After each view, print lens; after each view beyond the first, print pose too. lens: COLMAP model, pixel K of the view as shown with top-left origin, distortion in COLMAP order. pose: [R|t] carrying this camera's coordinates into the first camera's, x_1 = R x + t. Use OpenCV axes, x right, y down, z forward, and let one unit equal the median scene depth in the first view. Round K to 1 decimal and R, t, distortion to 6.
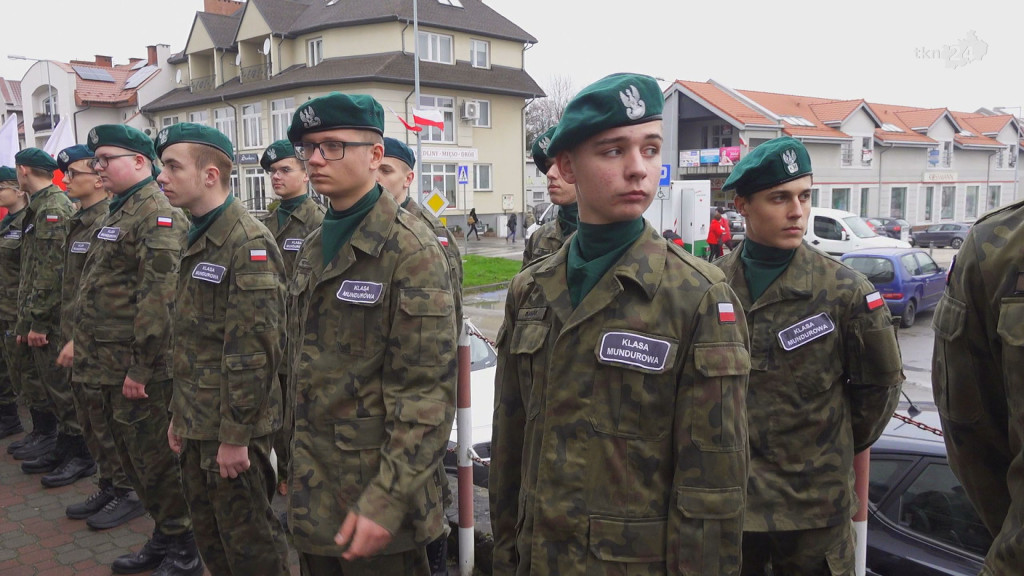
lens RADIAL K [[802.0, 0, 508.9], [0, 802.0, 283.5], [0, 0, 1]] dist [-0.001796, -0.002385]
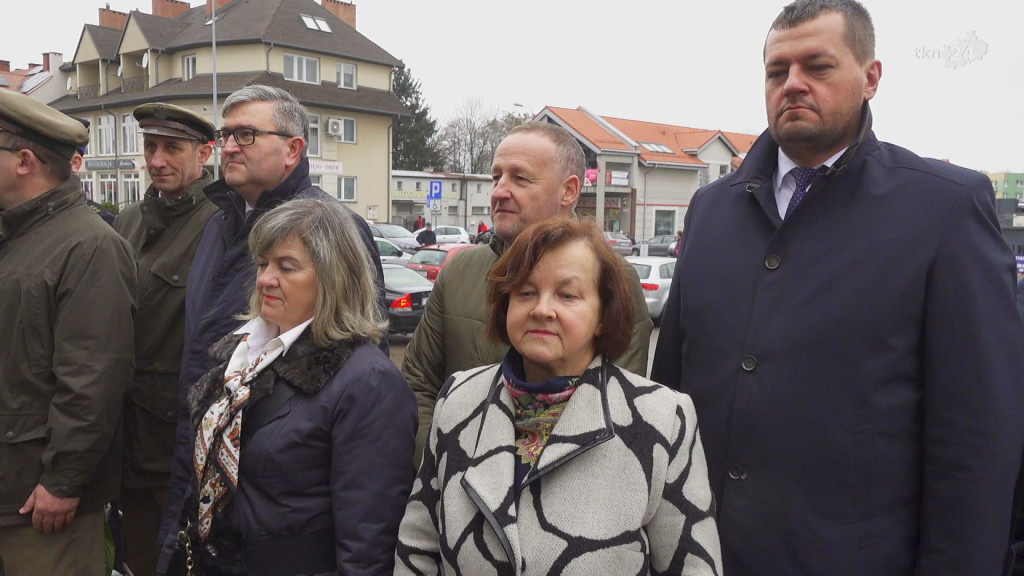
lens RADIAL K [[802.0, 0, 511.6], [0, 802.0, 288.5], [0, 0, 1]] dist [-0.001796, -0.002385]
pose [[0.997726, 0.026812, 0.061833, 0.126998], [-0.025986, 0.999563, -0.014112, 0.011748], [-0.062184, 0.012473, 0.997987, -0.095149]]
